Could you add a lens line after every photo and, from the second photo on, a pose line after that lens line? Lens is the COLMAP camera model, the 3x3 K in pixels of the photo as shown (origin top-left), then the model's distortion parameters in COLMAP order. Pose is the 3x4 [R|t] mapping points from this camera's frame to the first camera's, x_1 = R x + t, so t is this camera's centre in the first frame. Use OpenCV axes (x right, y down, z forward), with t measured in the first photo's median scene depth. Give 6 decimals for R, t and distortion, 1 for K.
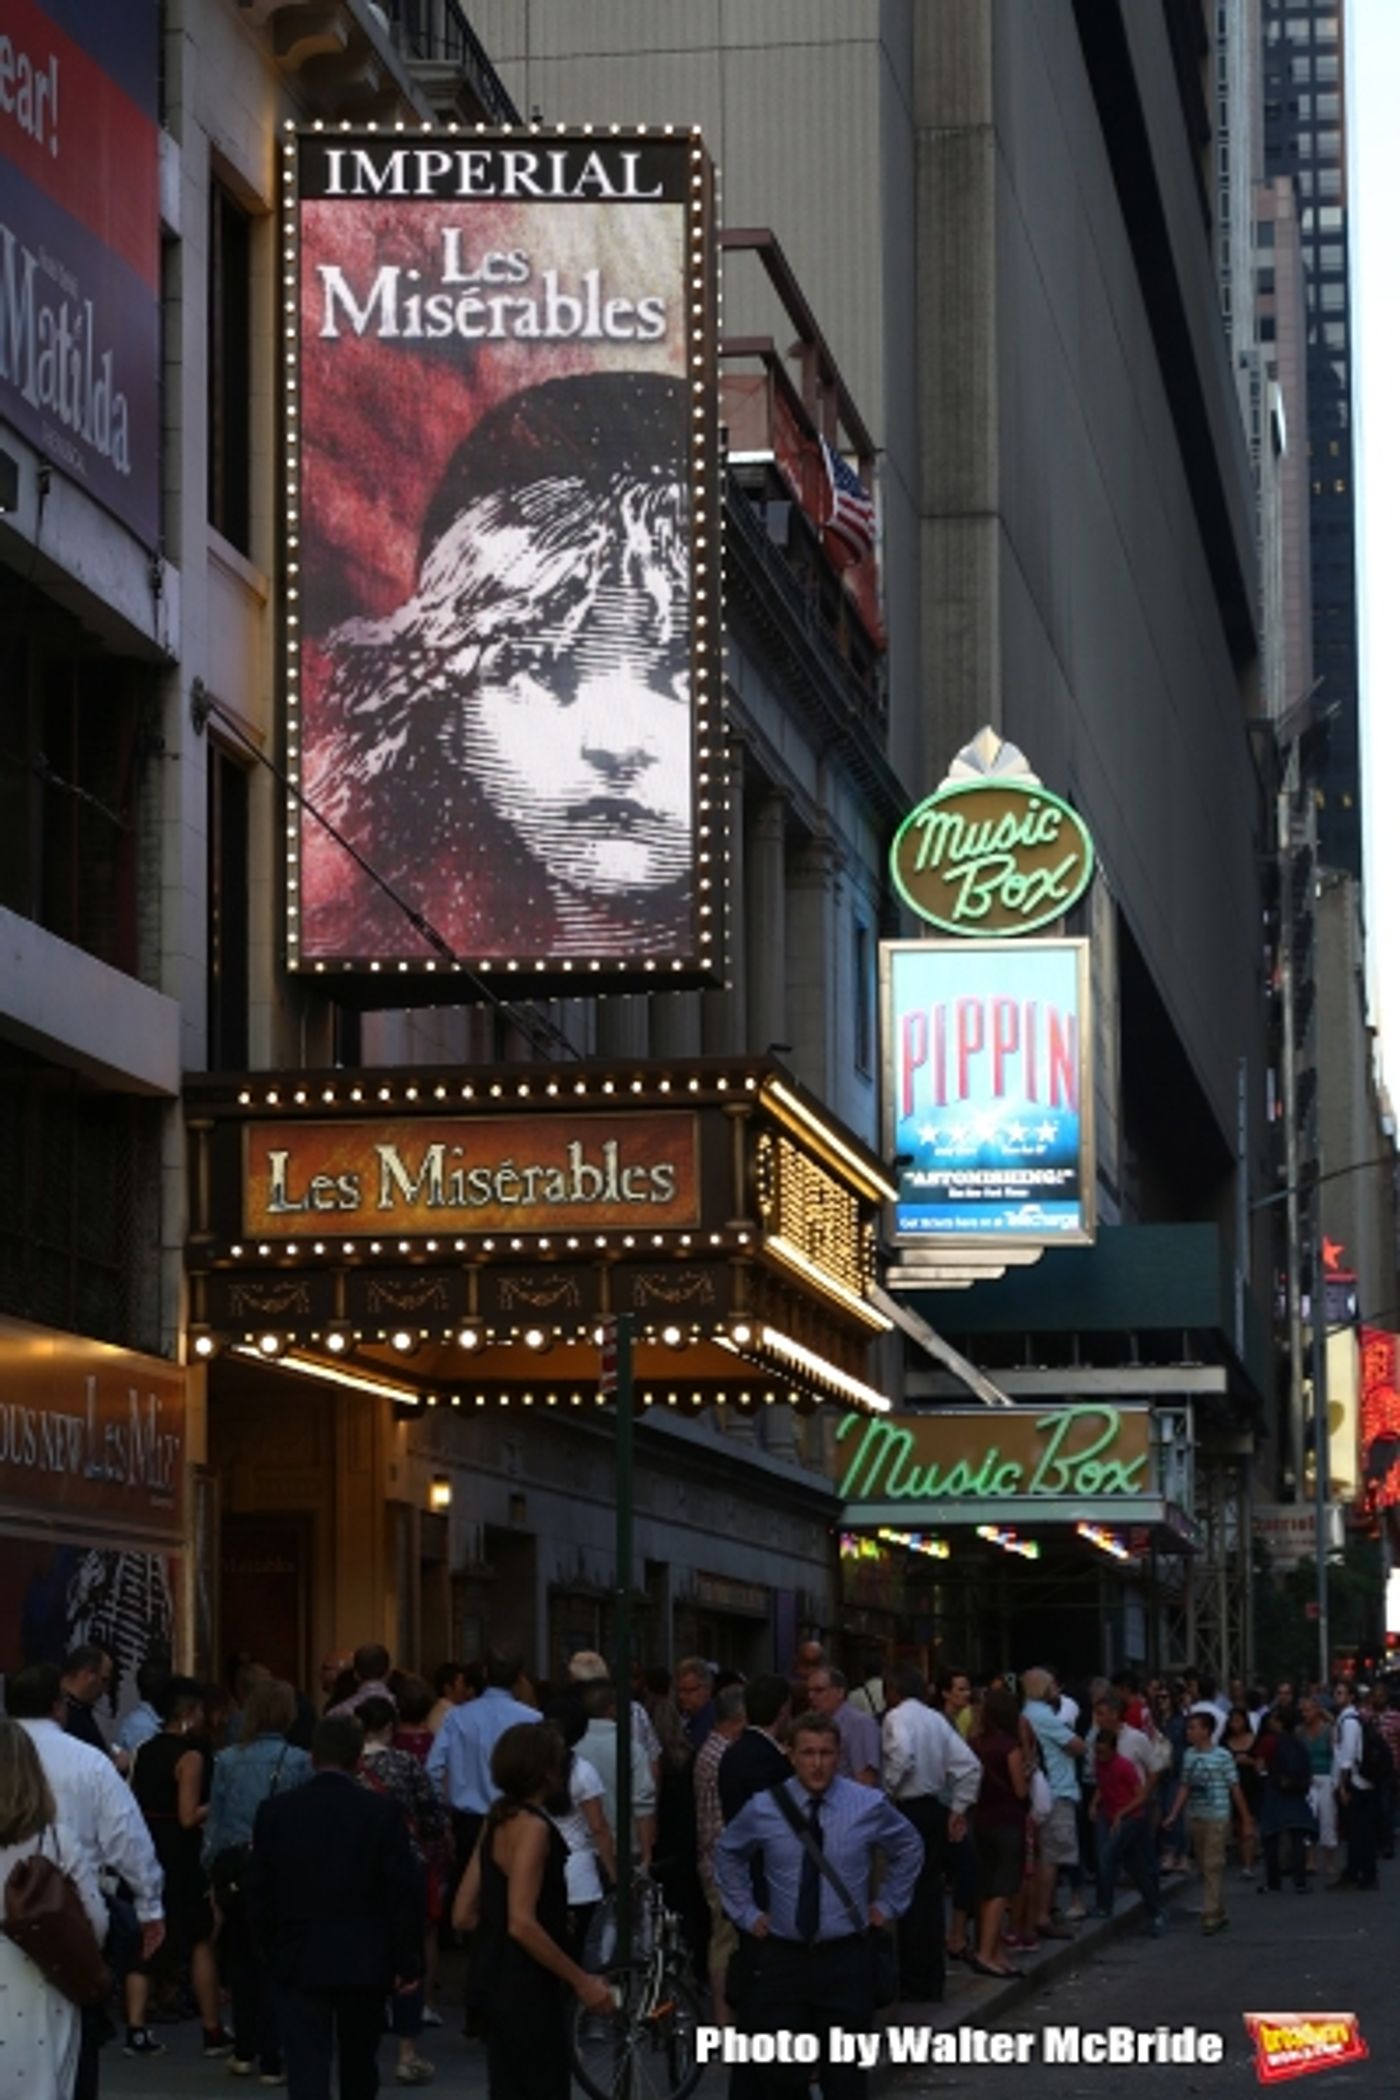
lens RADIAL K [[5503.8, 0, 700.0], [0, 5503.8, 1050.0], [0, 0, 1]] dist [0.074139, -0.140187]
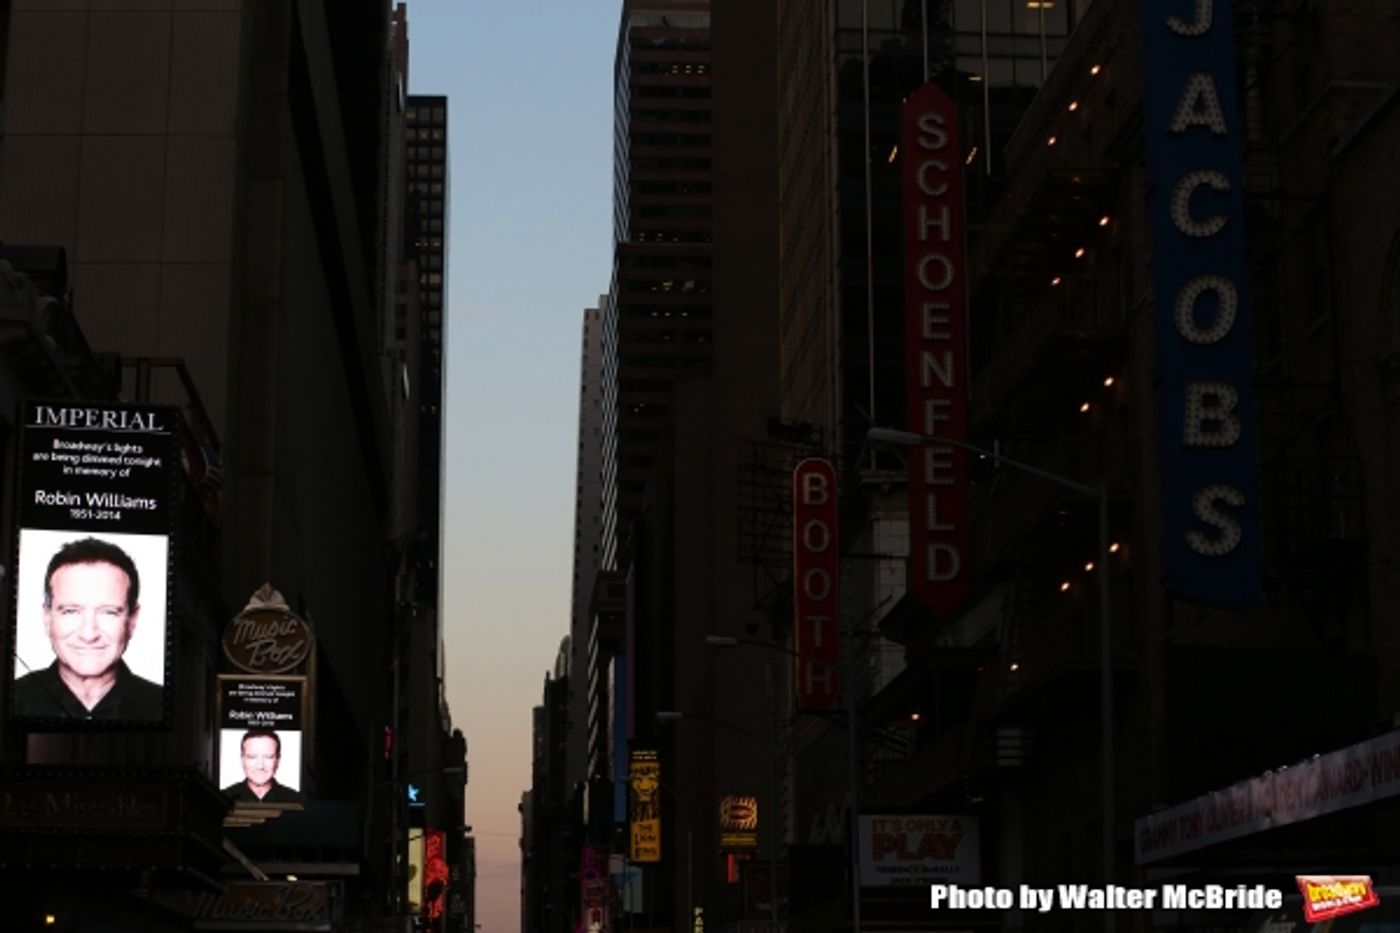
lens RADIAL K [[2790.7, 0, 700.0], [0, 2790.7, 466.5], [0, 0, 1]] dist [-0.250143, -0.127886]
pose [[0.976585, 0.050230, 0.209184, -0.031092], [-0.034089, 0.996207, -0.080066, -0.040239], [-0.212412, 0.071060, 0.974593, -0.334985]]
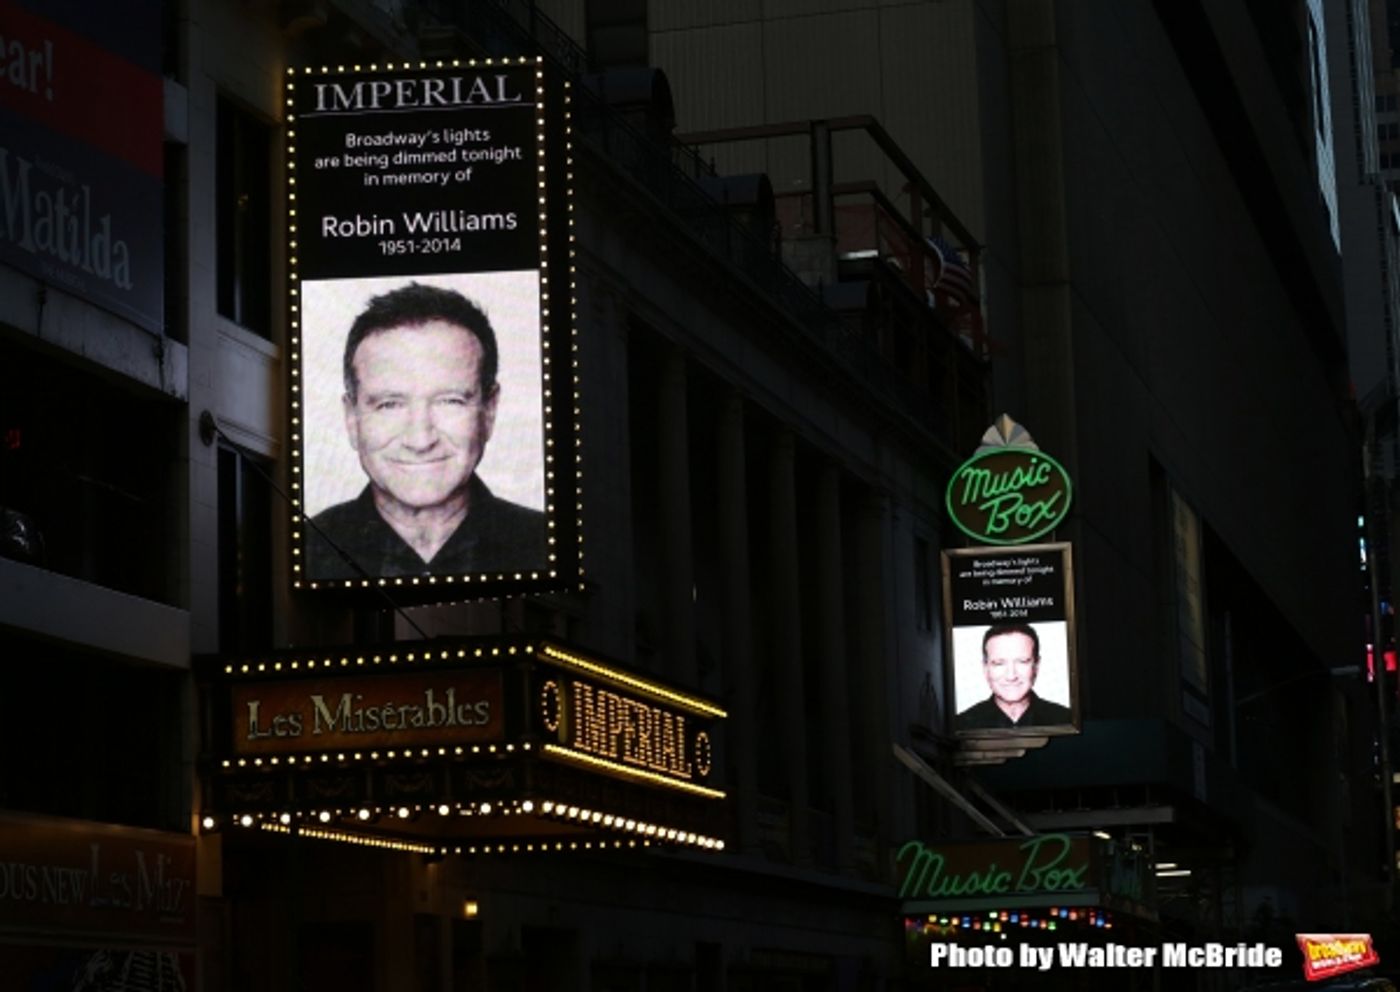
lens RADIAL K [[3366.7, 0, 805.8], [0, 3366.7, 493.0], [0, 0, 1]] dist [-0.127454, -0.729096]
pose [[0.995260, -0.042168, -0.087630, 0.155985], [0.038788, 0.998450, -0.039924, 0.002625], [0.089177, 0.036336, 0.995353, 0.030532]]
